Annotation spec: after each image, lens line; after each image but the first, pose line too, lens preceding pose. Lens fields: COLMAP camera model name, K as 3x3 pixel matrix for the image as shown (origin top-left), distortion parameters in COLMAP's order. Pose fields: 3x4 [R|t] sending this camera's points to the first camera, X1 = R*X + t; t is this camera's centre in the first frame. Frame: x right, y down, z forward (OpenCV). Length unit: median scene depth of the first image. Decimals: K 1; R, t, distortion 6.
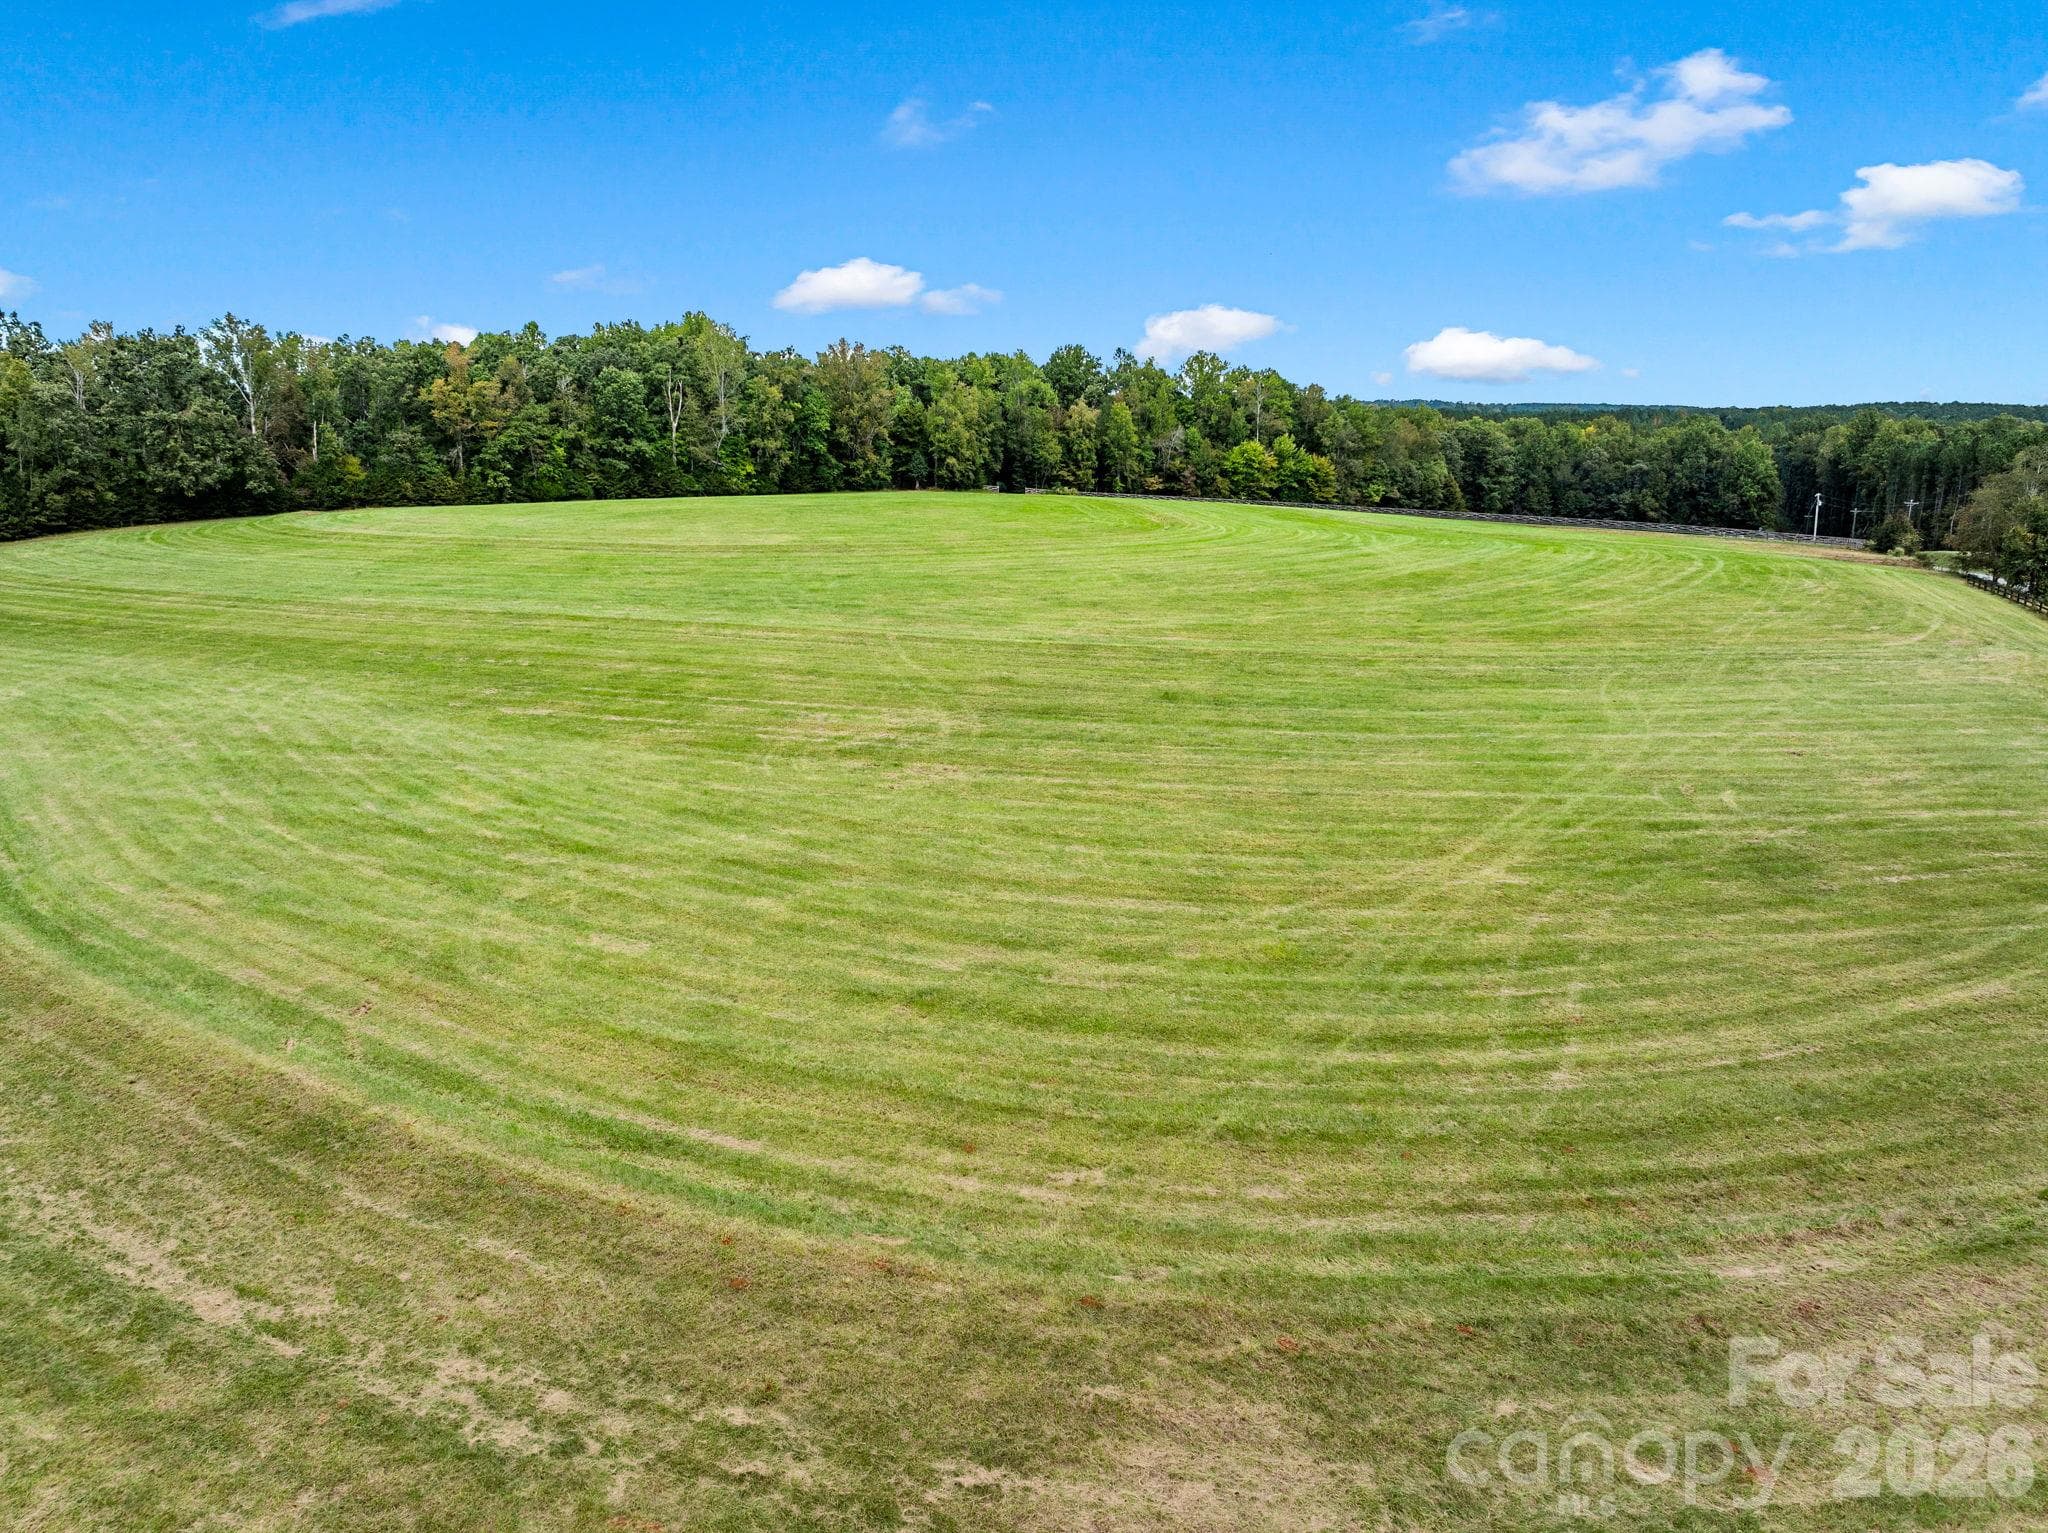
lens RADIAL K [[1440.2, 0, 1020.0], [0, 1440.2, 755.8], [0, 0, 1]] dist [-0.024991, -0.020306]
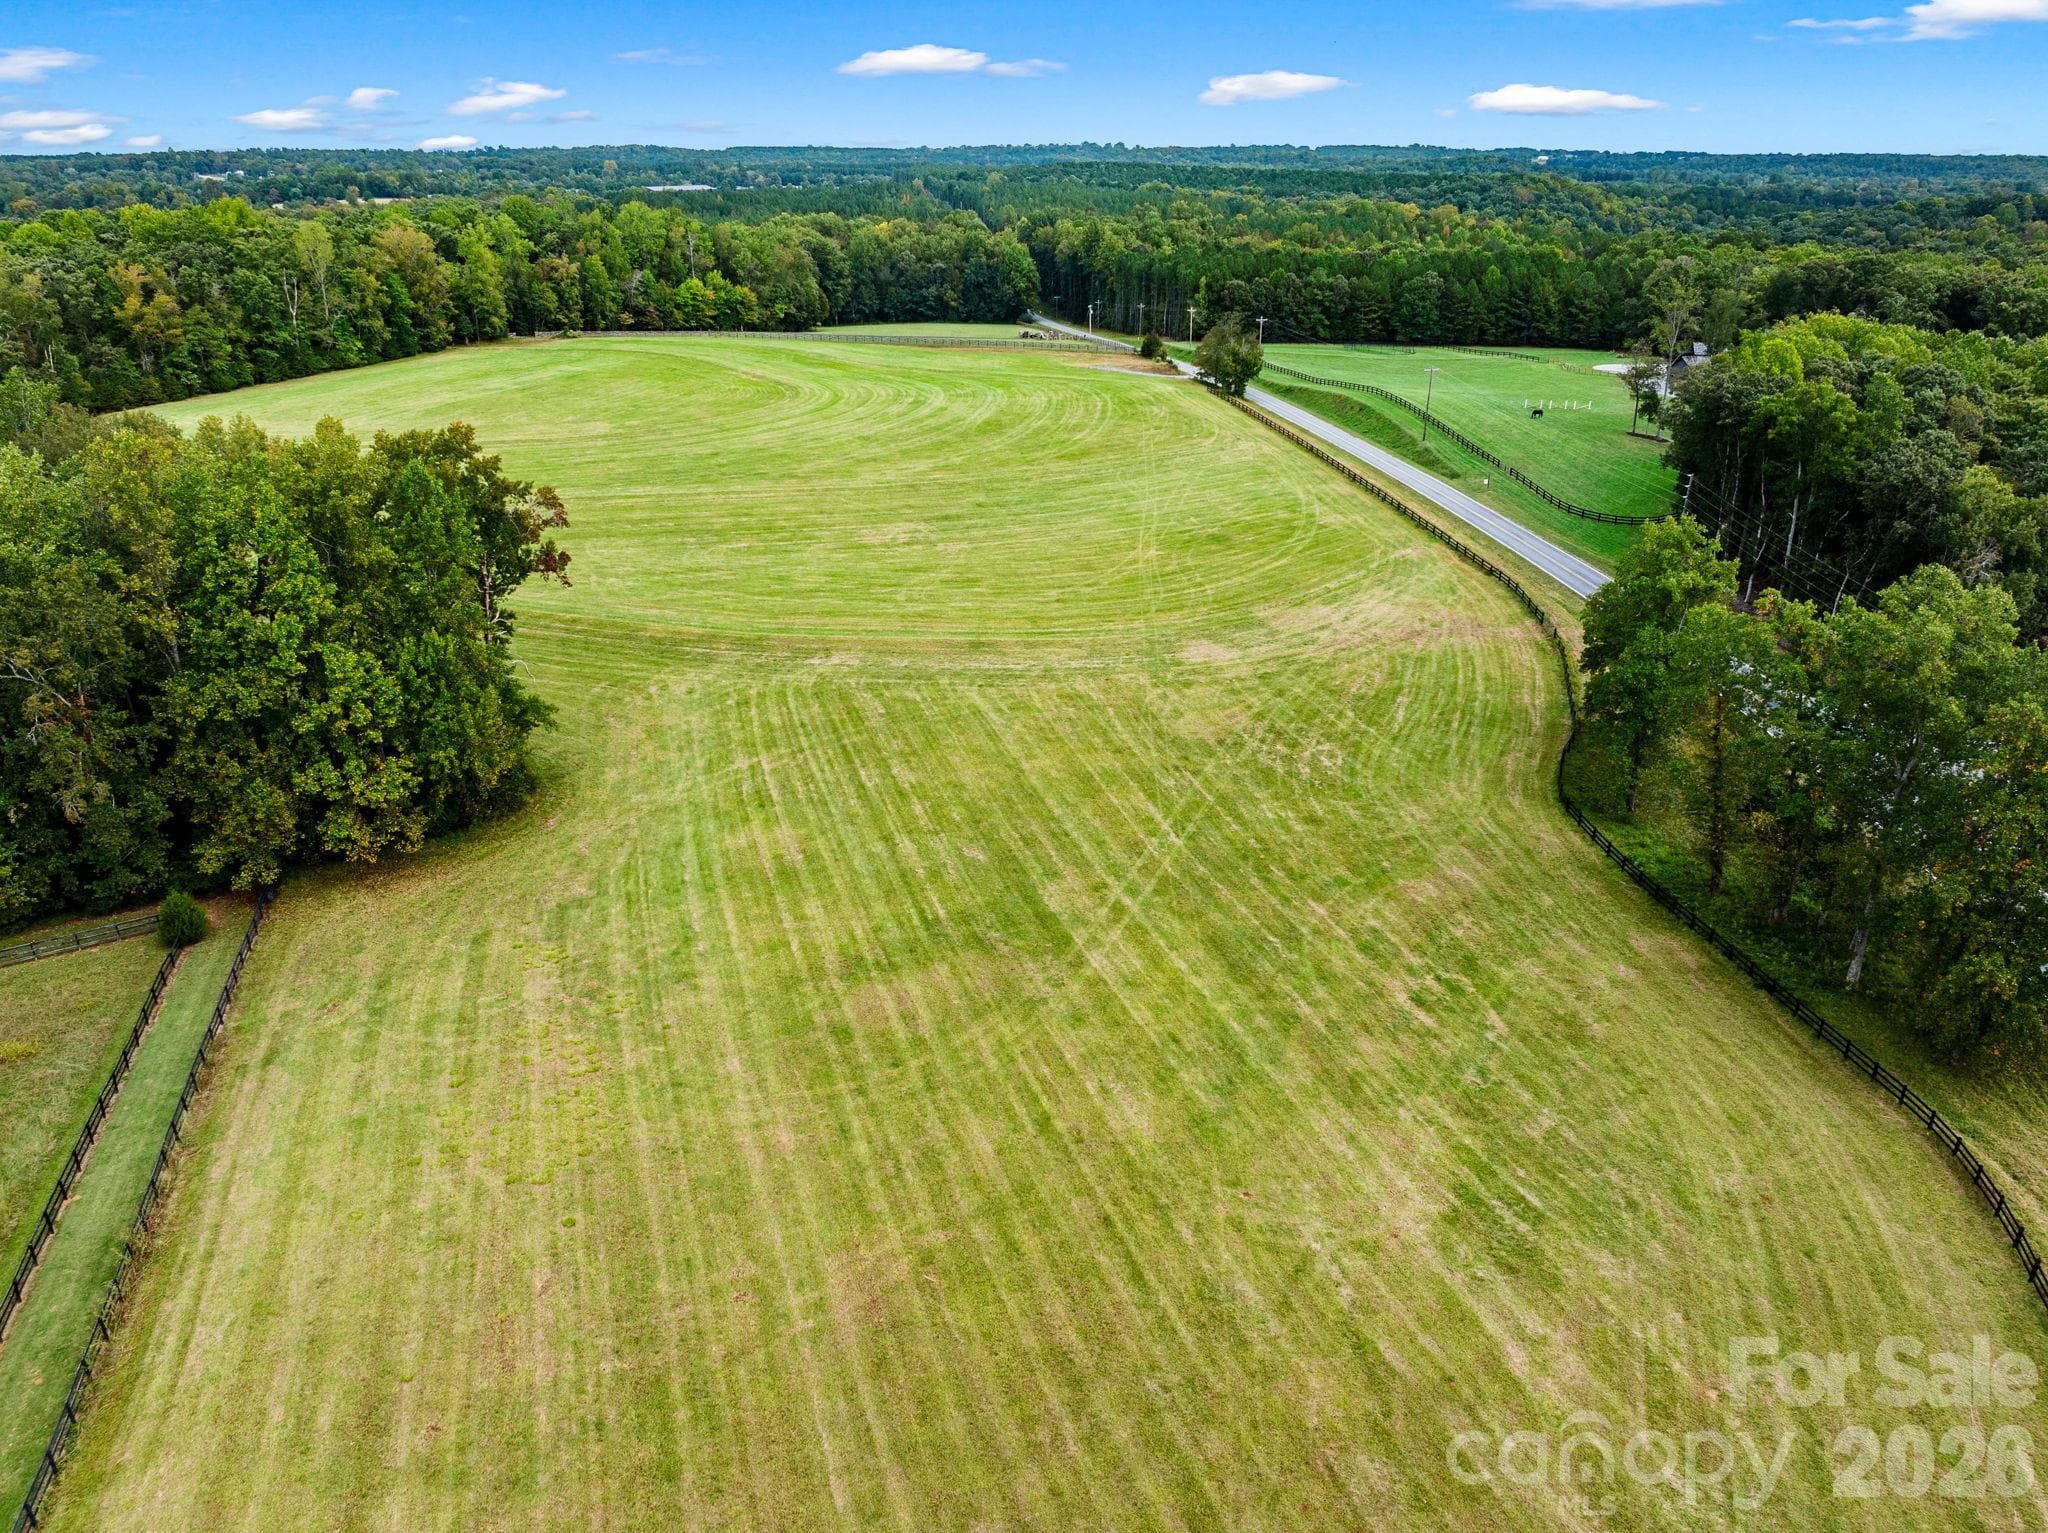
lens RADIAL K [[1434.3, 0, 1008.4], [0, 1434.3, 764.1], [0, 0, 1]] dist [-0.017736, -0.021733]
pose [[0.870344, -0.199445, 0.450248, -0.327996], [0.117733, 0.972072, 0.203013, -0.032412], [-0.478164, -0.123682, 0.869518, -0.377130]]
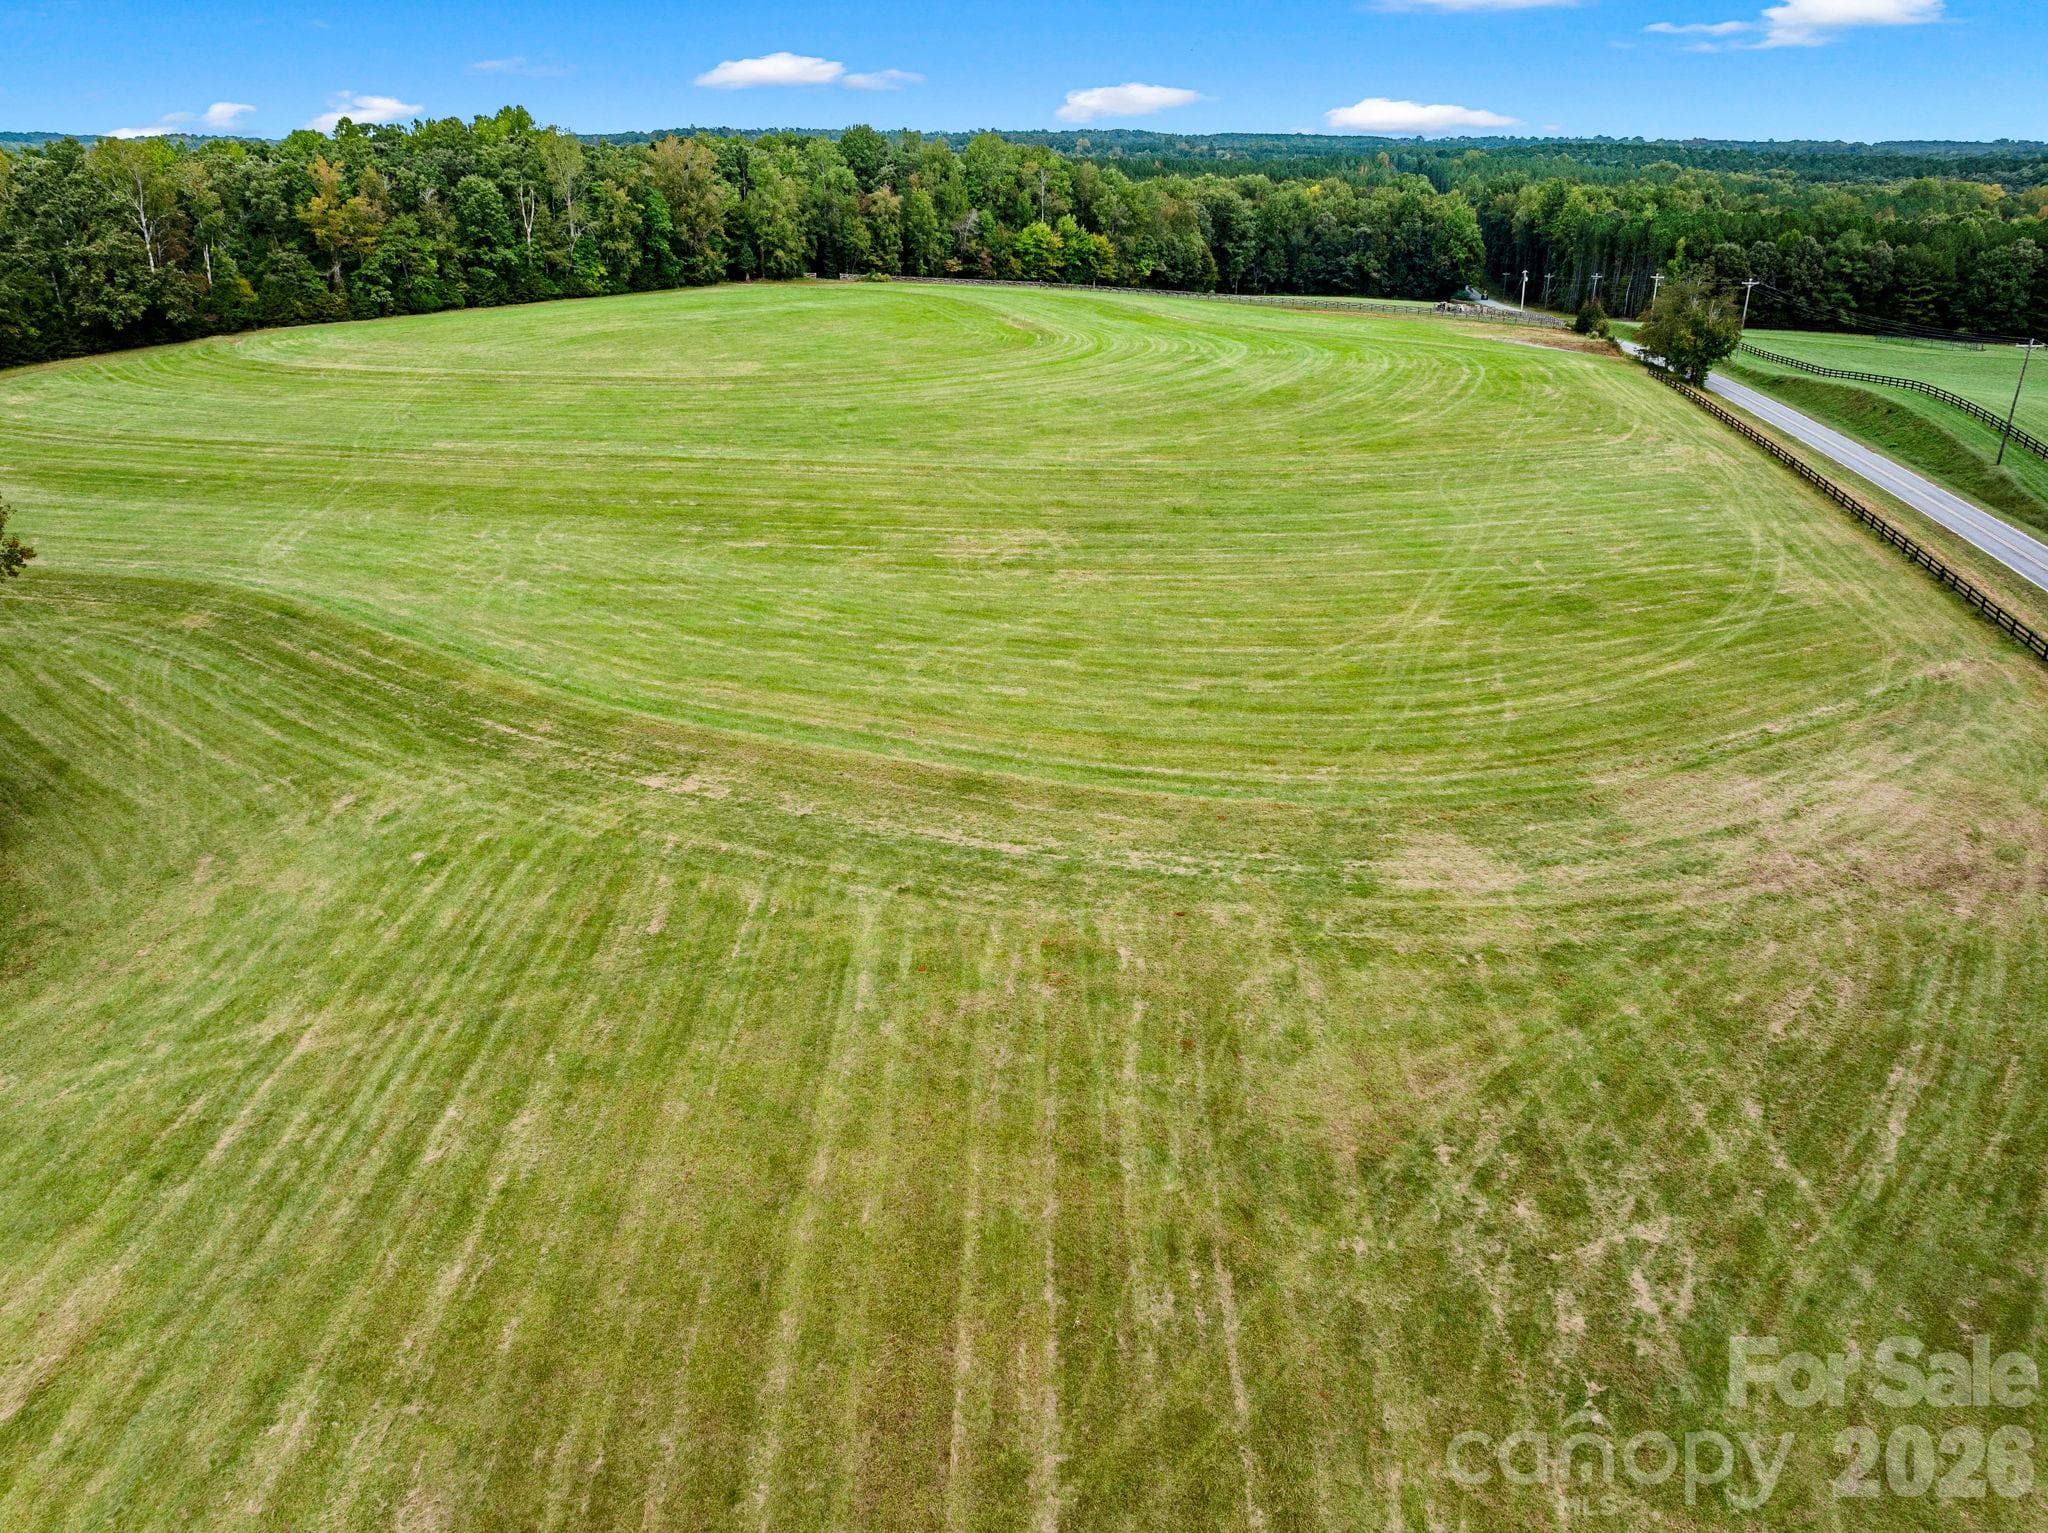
lens RADIAL K [[1440.2, 0, 1020.0], [0, 1440.2, 755.8], [0, 0, 1]] dist [-0.024991, -0.020306]
pose [[0.979333, -0.080081, 0.185727, -0.112238], [0.046877, 0.983143, 0.176727, -0.019834], [-0.196749, -0.164368, 0.966578, -0.143029]]
